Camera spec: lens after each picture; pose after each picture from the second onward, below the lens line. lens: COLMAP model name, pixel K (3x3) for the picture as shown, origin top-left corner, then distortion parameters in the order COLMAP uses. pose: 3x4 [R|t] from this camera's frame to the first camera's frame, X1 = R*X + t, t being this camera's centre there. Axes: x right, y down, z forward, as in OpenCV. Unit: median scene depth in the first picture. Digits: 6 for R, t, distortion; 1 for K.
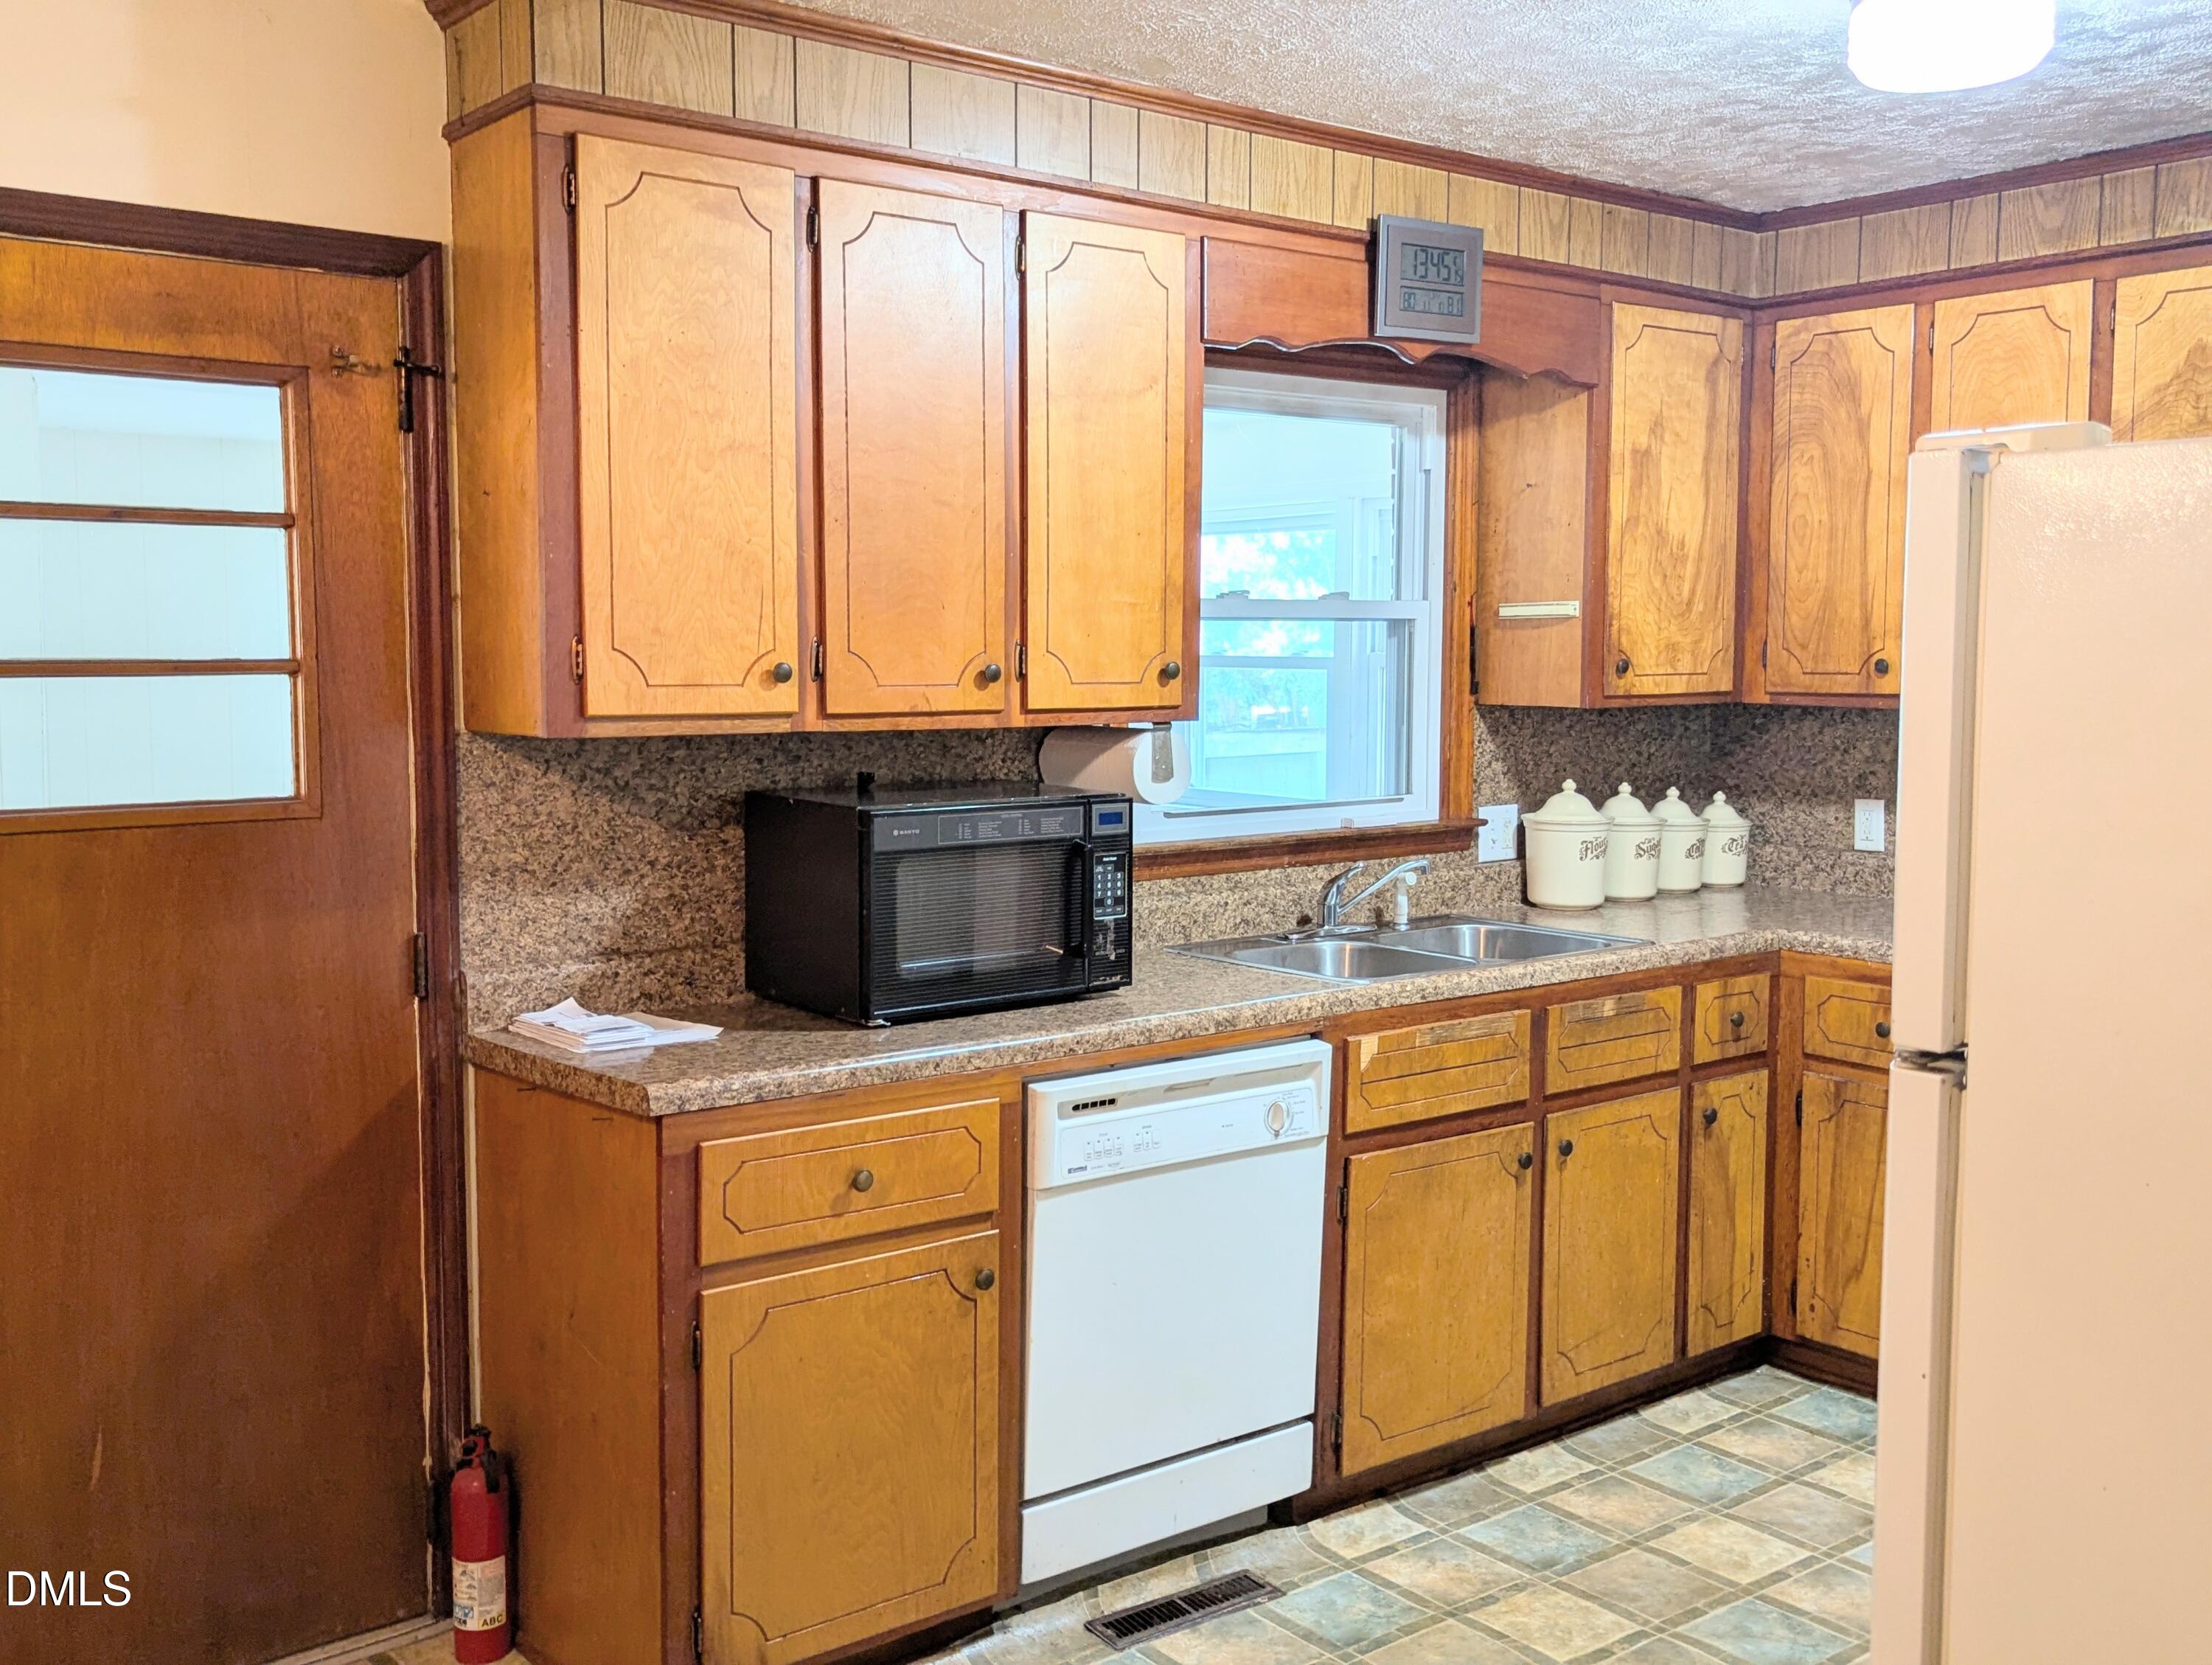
lens RADIAL K [[2108.5, 0, 1112.6], [0, 2108.5, 823.1], [0, 0, 1]] dist [0.037183, 0.000000]
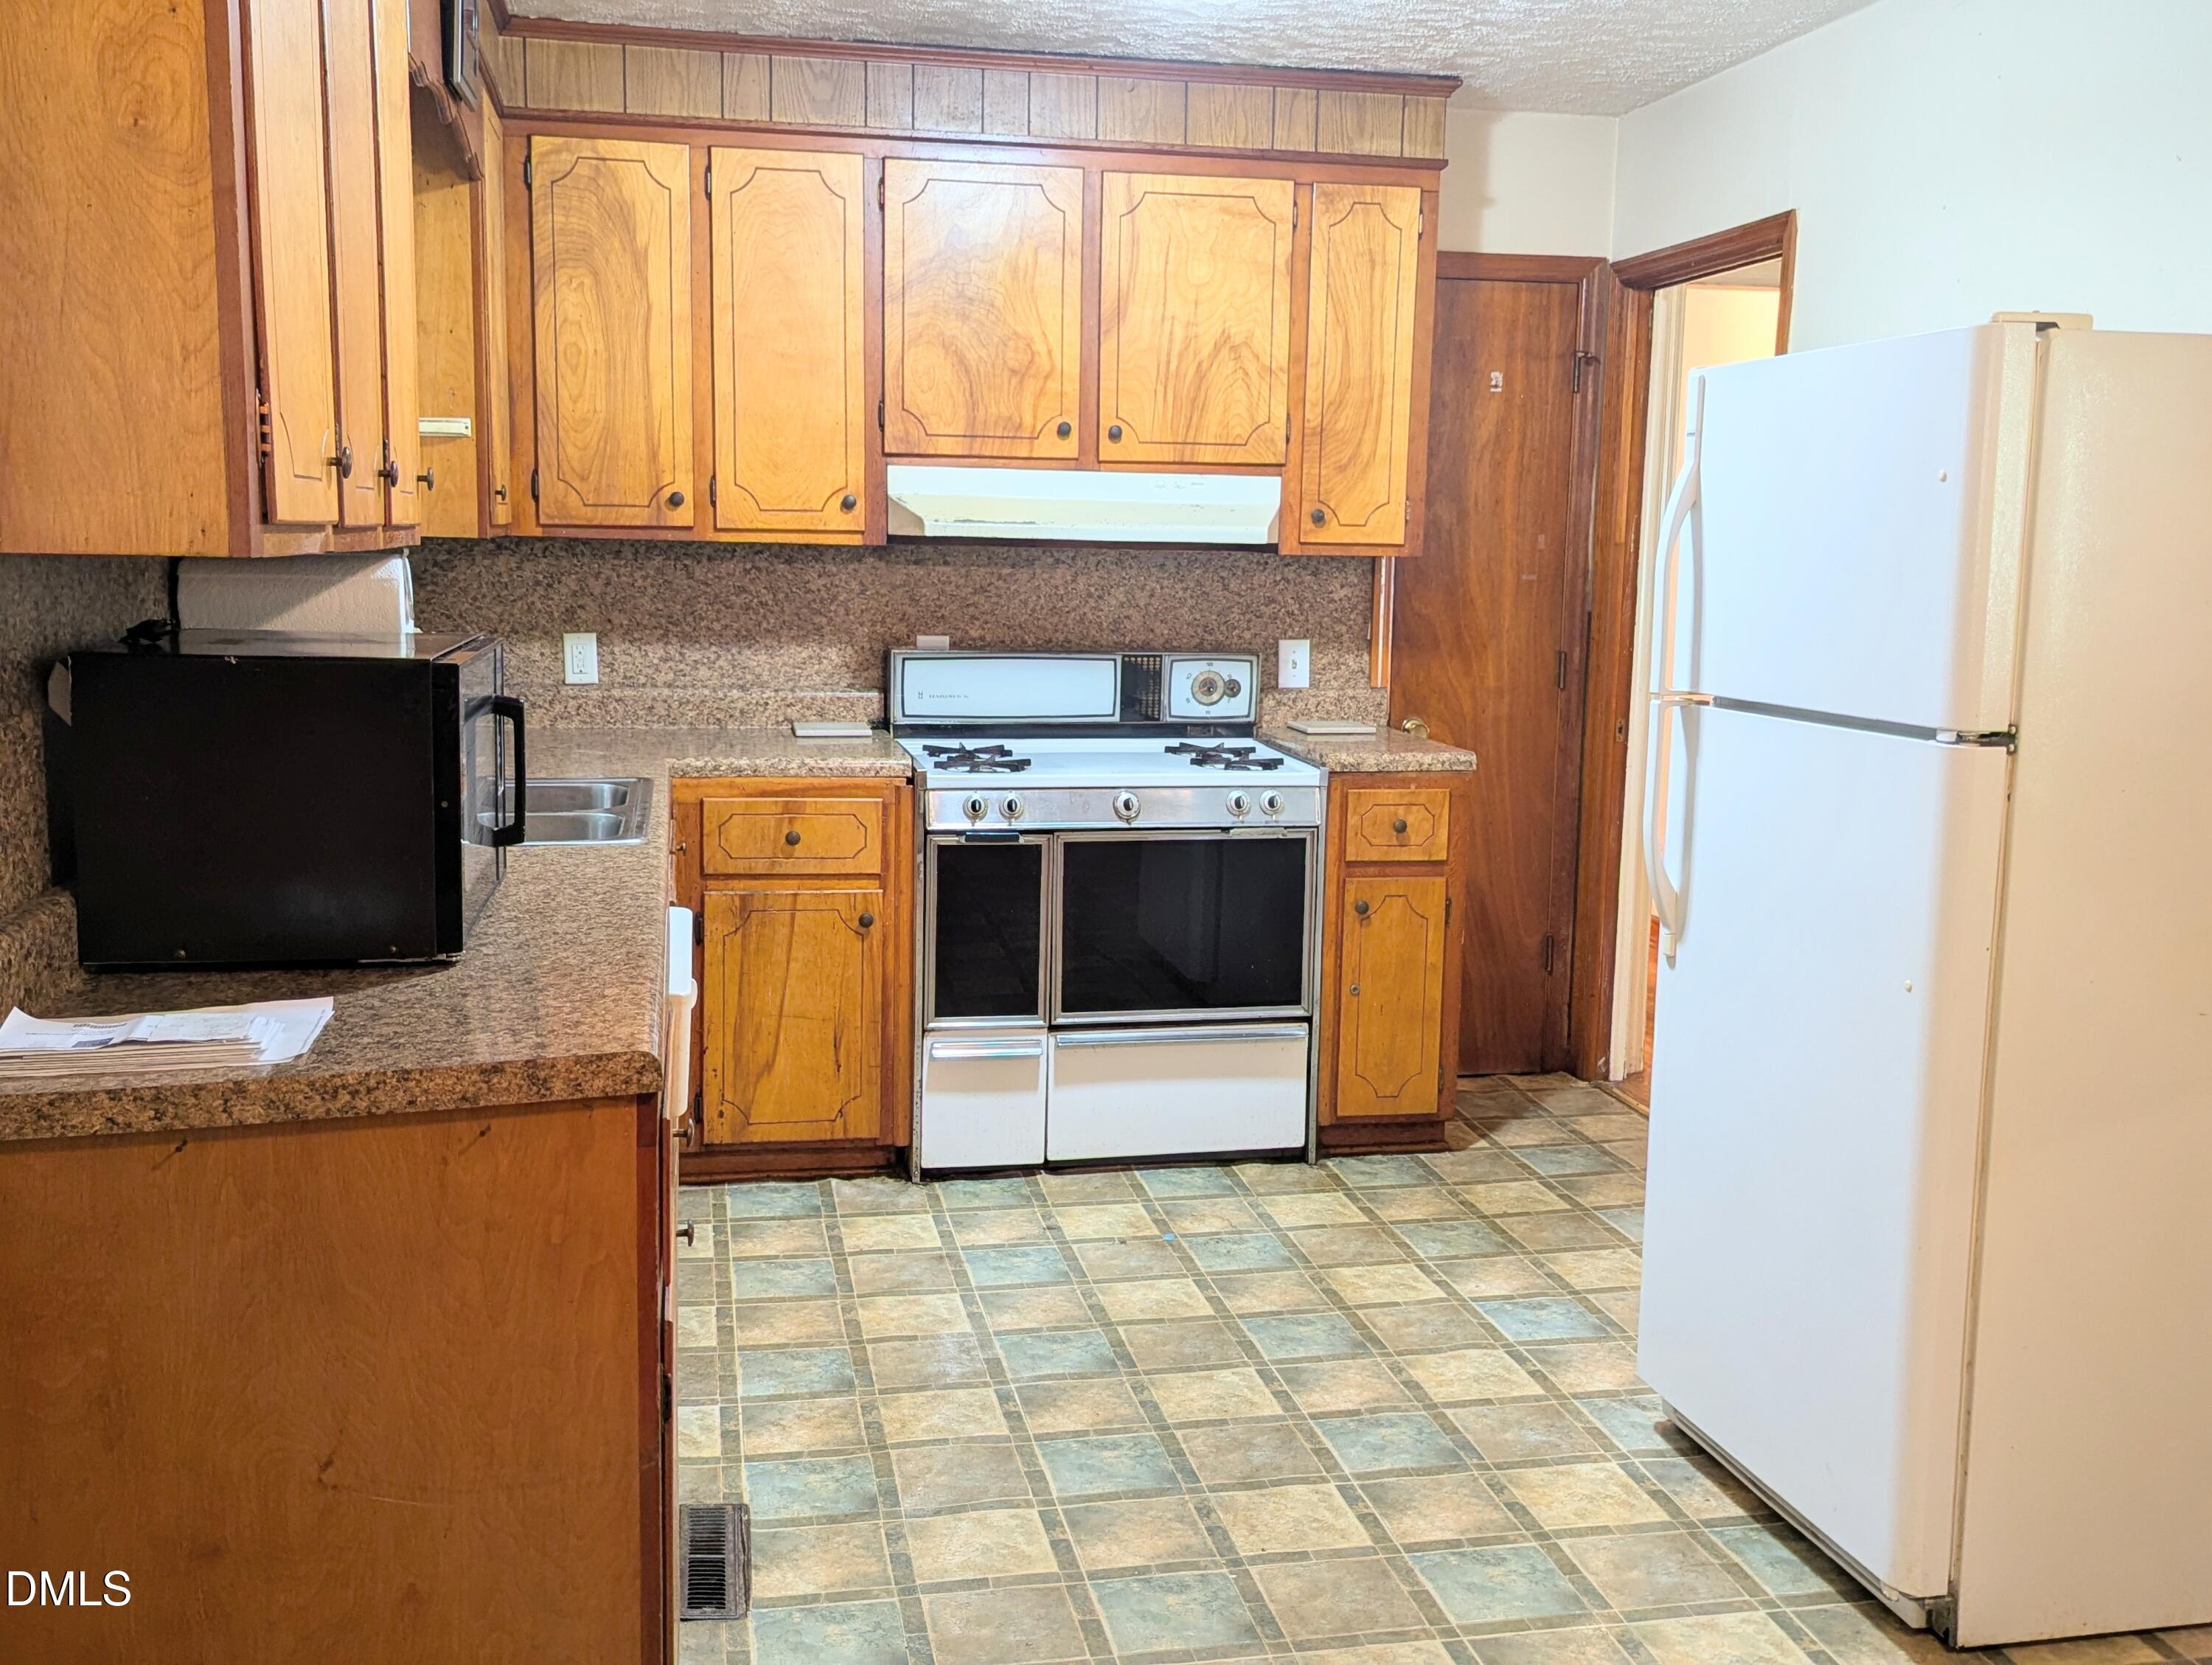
lens RADIAL K [[2108.5, 0, 1110.9], [0, 2108.5, 838.5], [0, 0, 1]] dist [0.037183, 0.000000]
pose [[0.448731, -0.124406, 0.884965, -0.488266], [0.063072, 0.992202, 0.107500, -0.007055], [-0.891438, 0.007578, 0.453078, 0.350268]]
